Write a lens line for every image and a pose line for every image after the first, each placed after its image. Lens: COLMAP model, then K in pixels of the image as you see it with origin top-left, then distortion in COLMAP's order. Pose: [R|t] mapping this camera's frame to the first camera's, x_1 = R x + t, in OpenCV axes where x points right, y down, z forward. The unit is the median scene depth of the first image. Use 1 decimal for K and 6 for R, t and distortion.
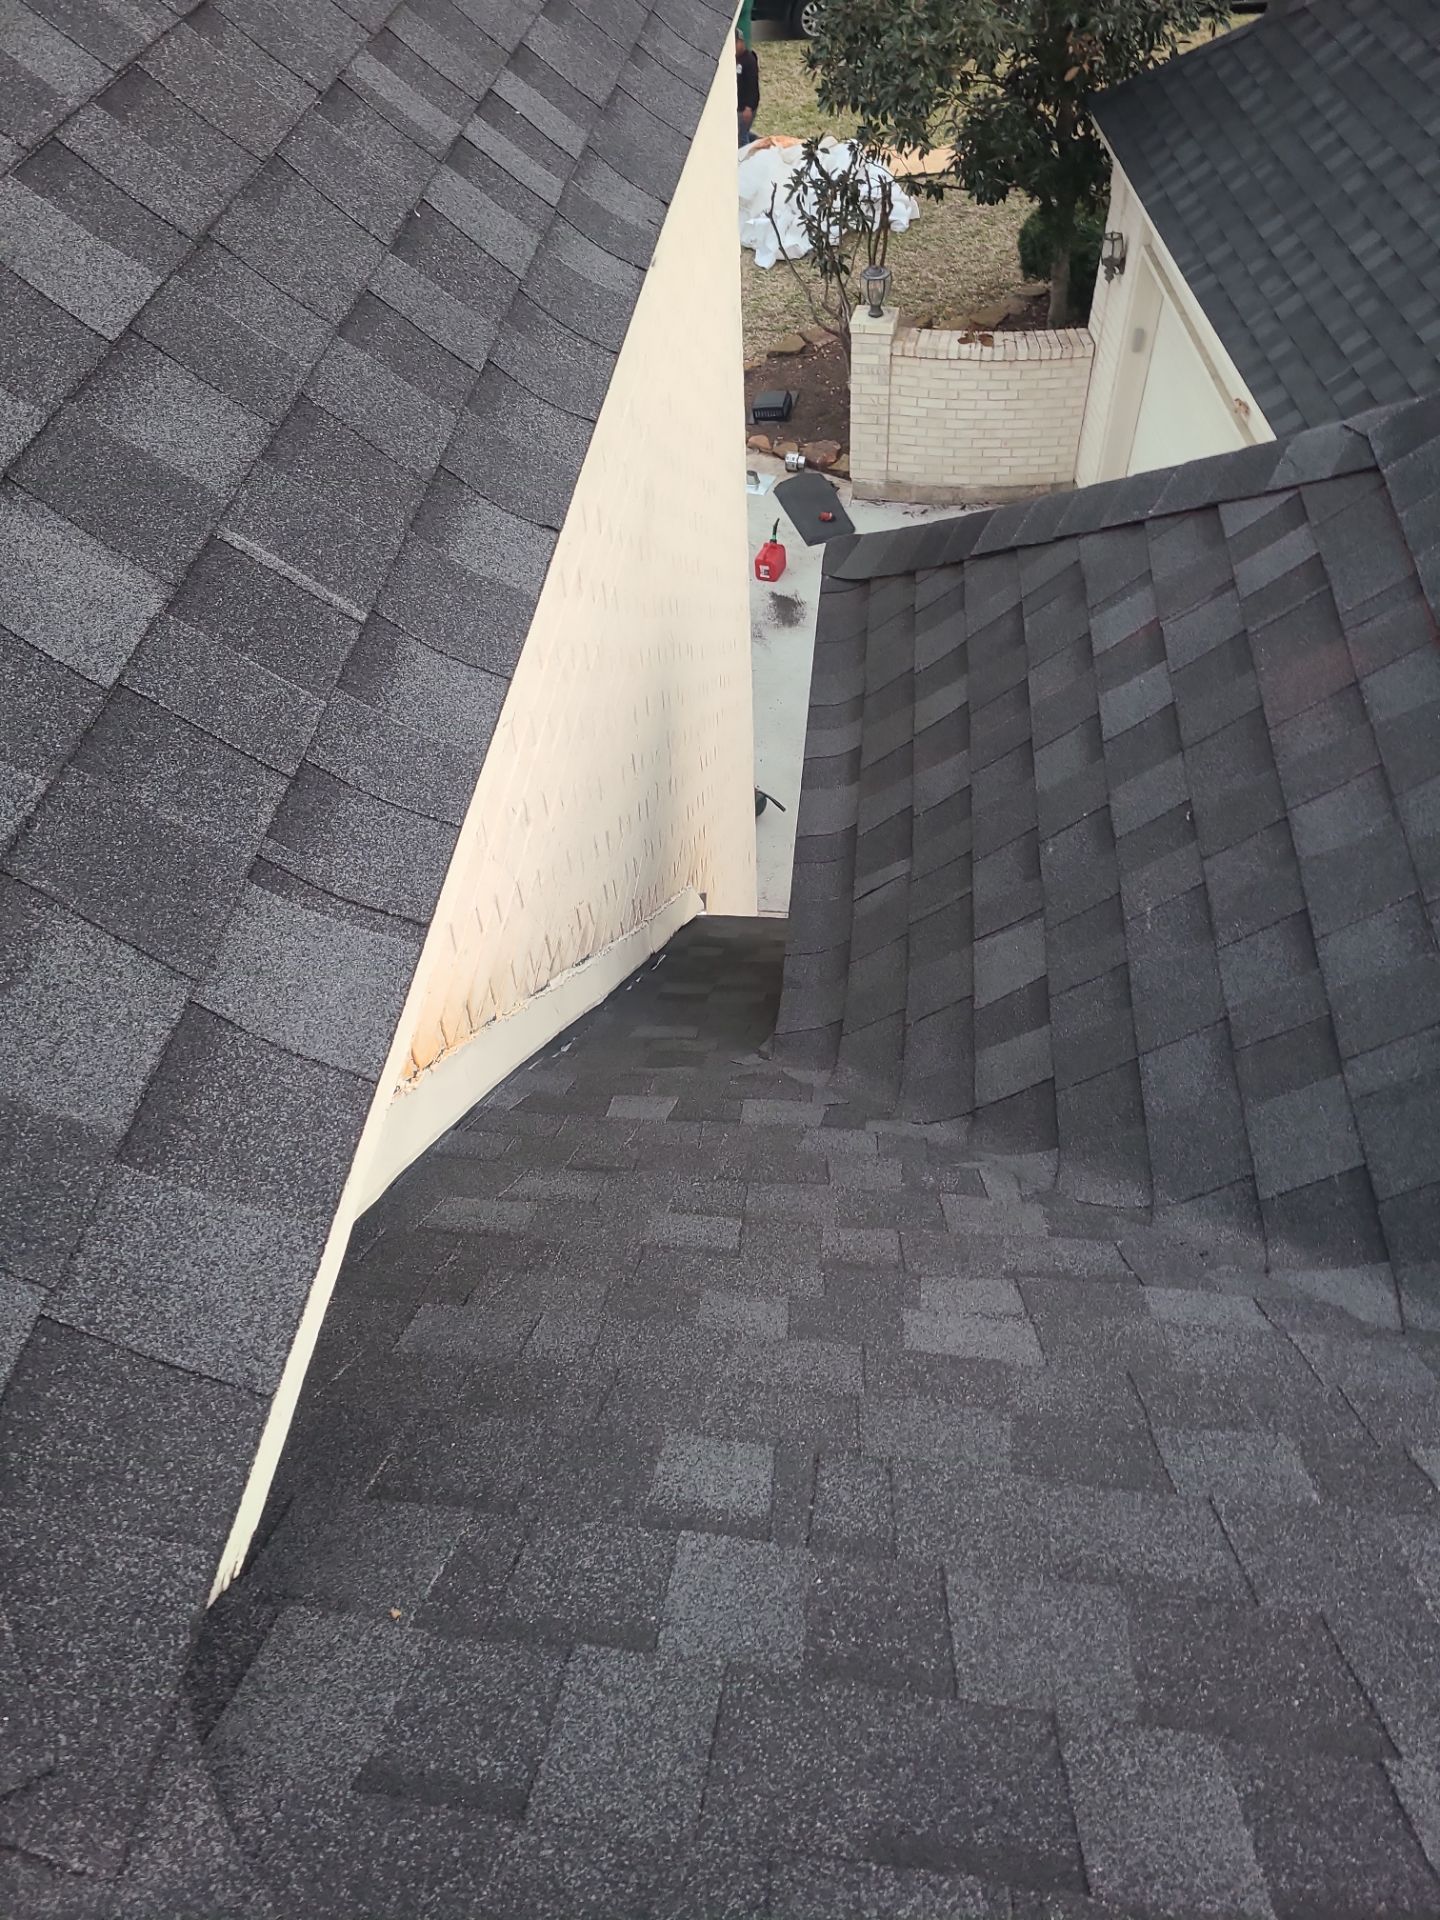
lens RADIAL K [[1429.7, 0, 725.9], [0, 1429.7, 951.0], [0, 0, 1]] dist [0.096478, -0.061417]
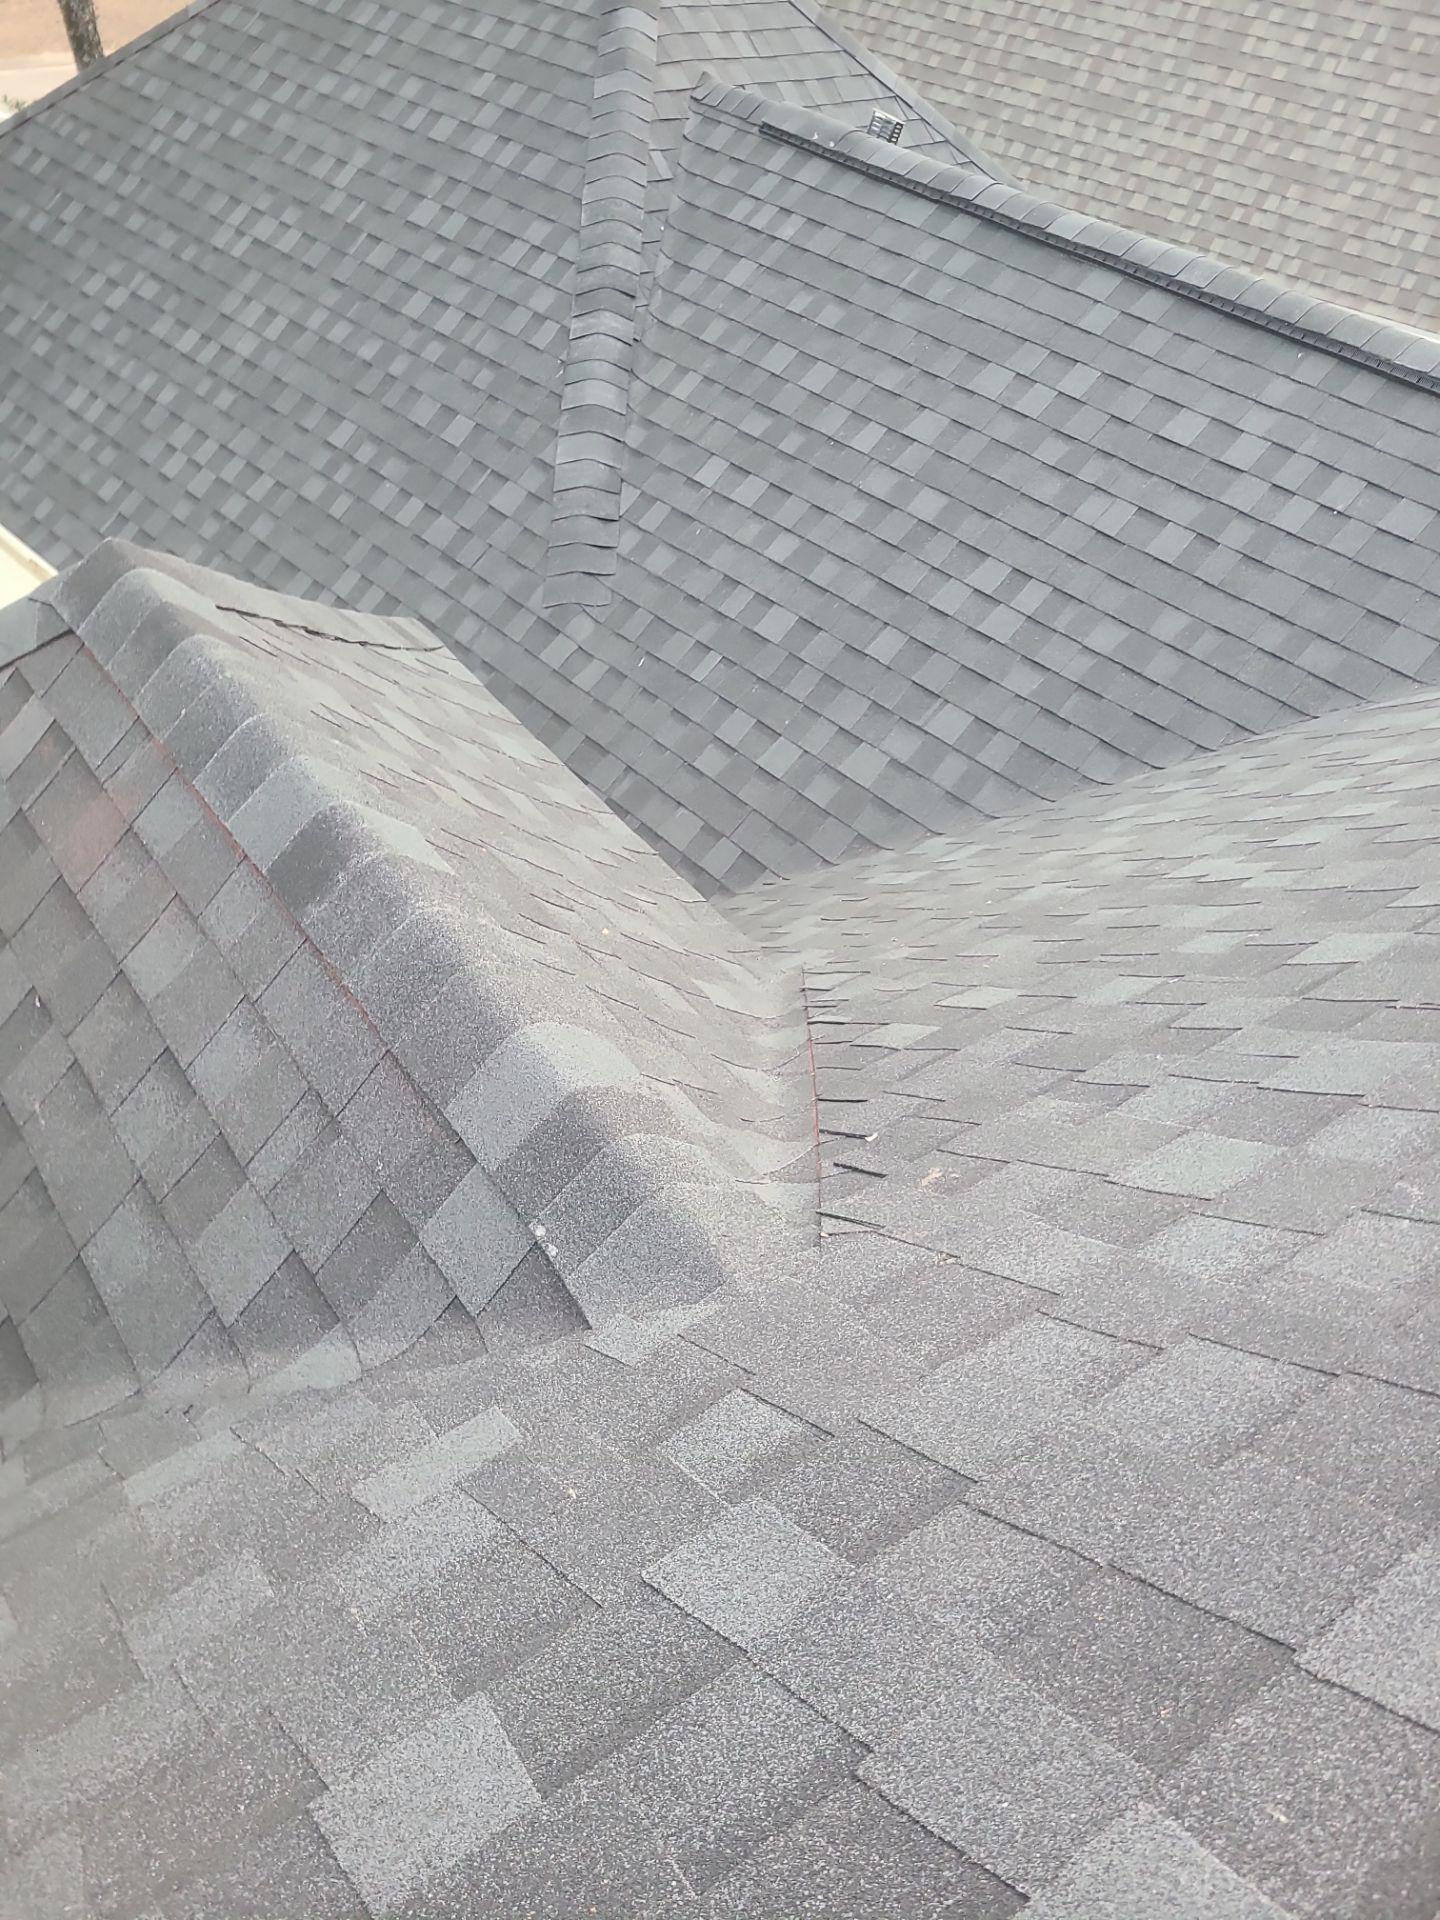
lens RADIAL K [[1451.4, 0, 720.0], [0, 1451.4, 960.0], [0, 0, 1]] dist [0.062628, -0.039813]
pose [[0.735991, -0.387390, 0.555199, 0.115824], [0.427930, 0.901691, 0.061877, 0.016826], [-0.524588, 0.192046, 0.829413, -0.074068]]
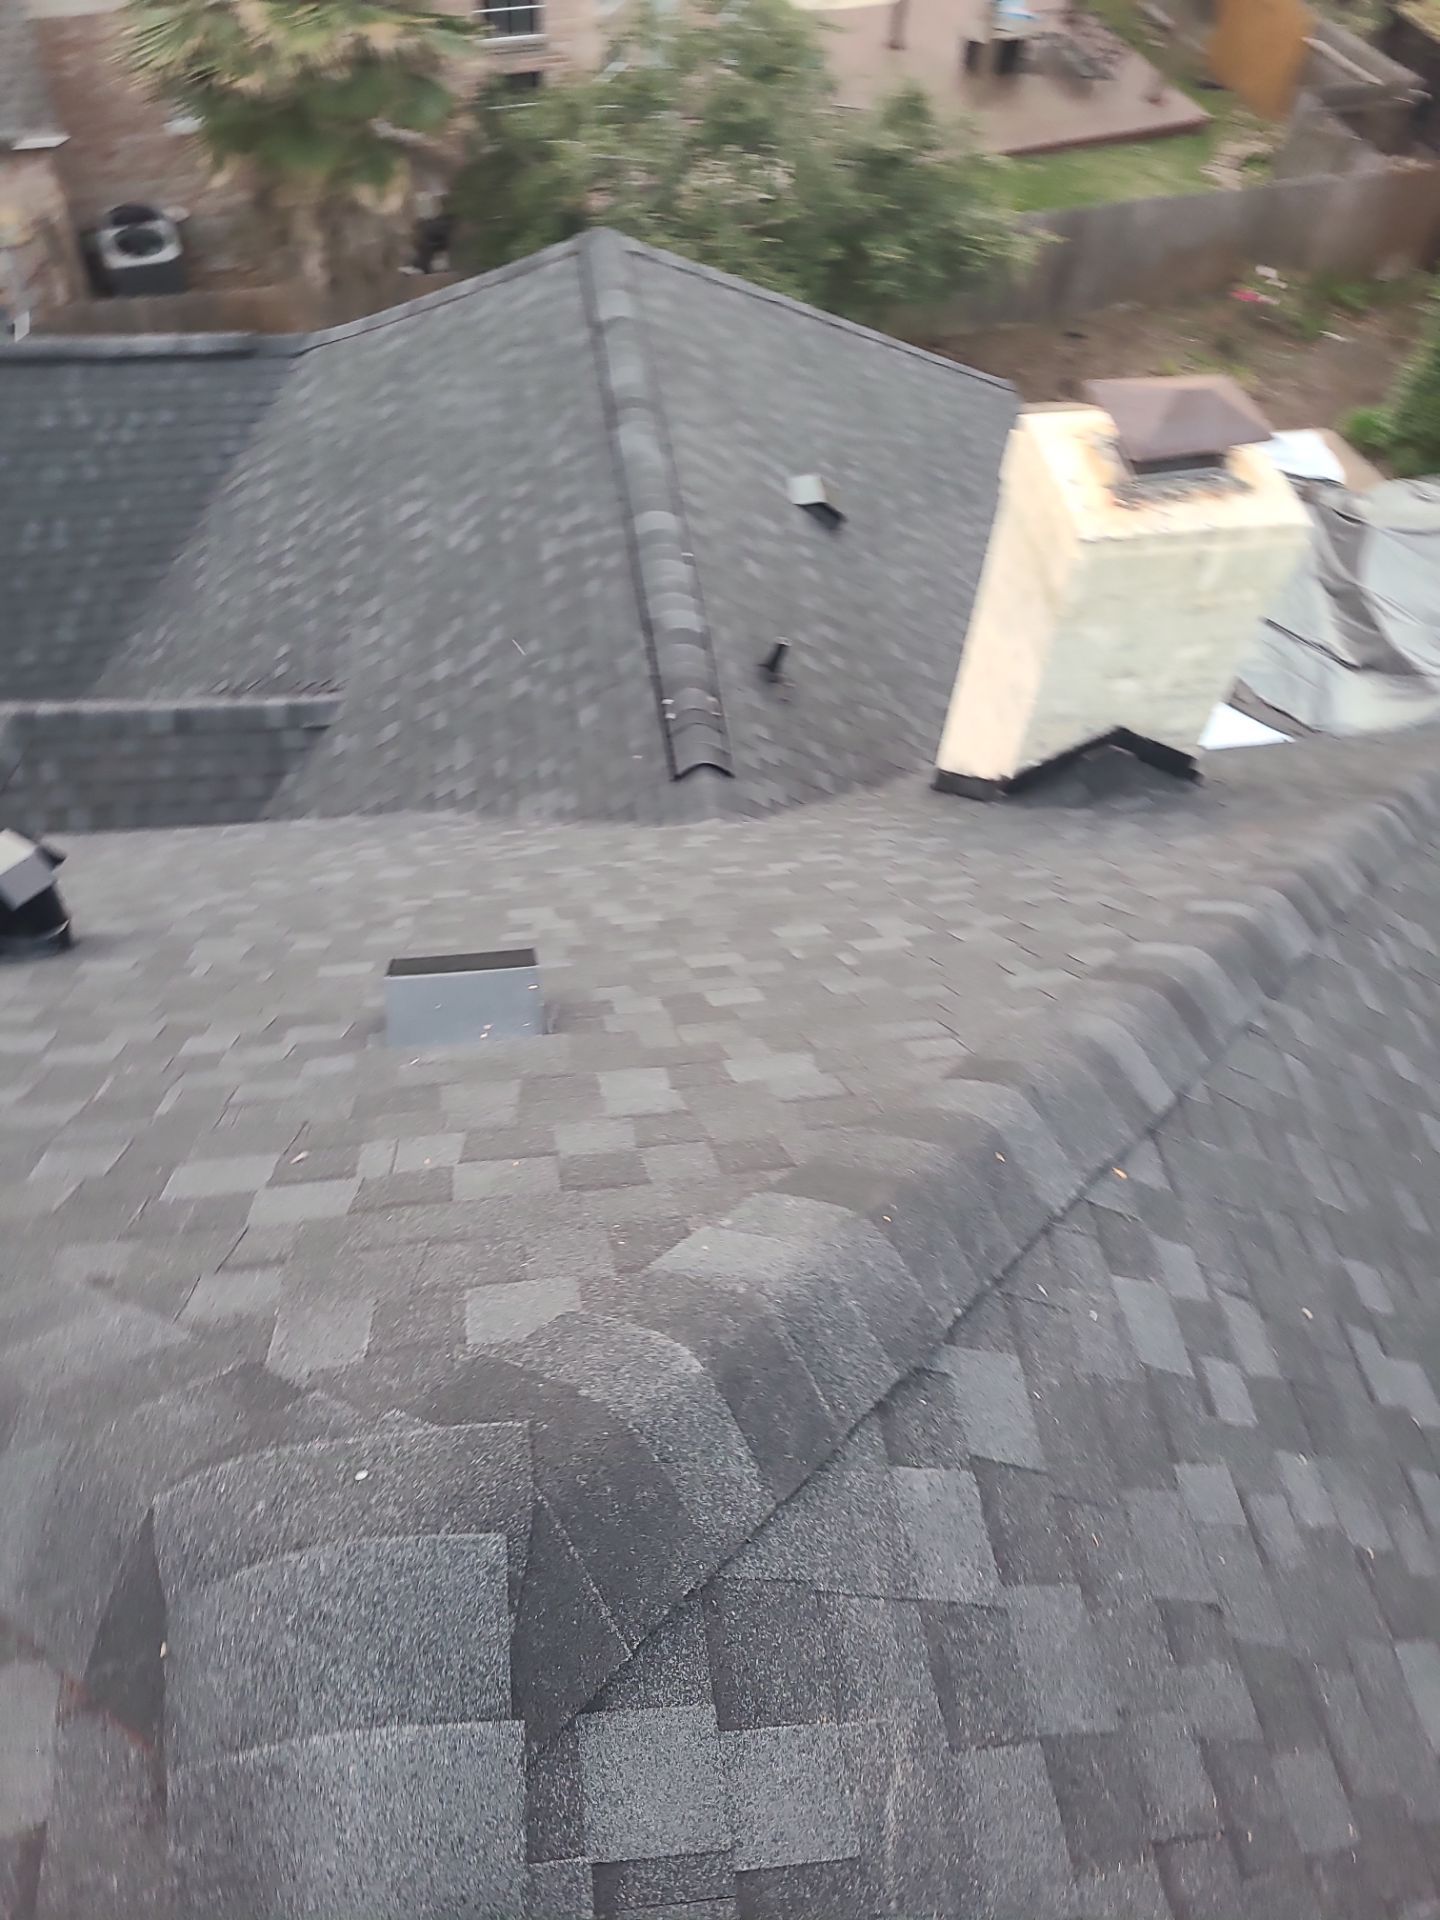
lens RADIAL K [[1436.9, 0, 755.8], [0, 1436.9, 943.5], [0, 0, 1]] dist [0.050101, -0.038147]
pose [[-0.245067, -0.780886, 0.574595, -2.420312], [0.665855, 0.295213, 0.685190, -1.449166], [-0.704684, 0.550515, 0.447610, -1.559536]]
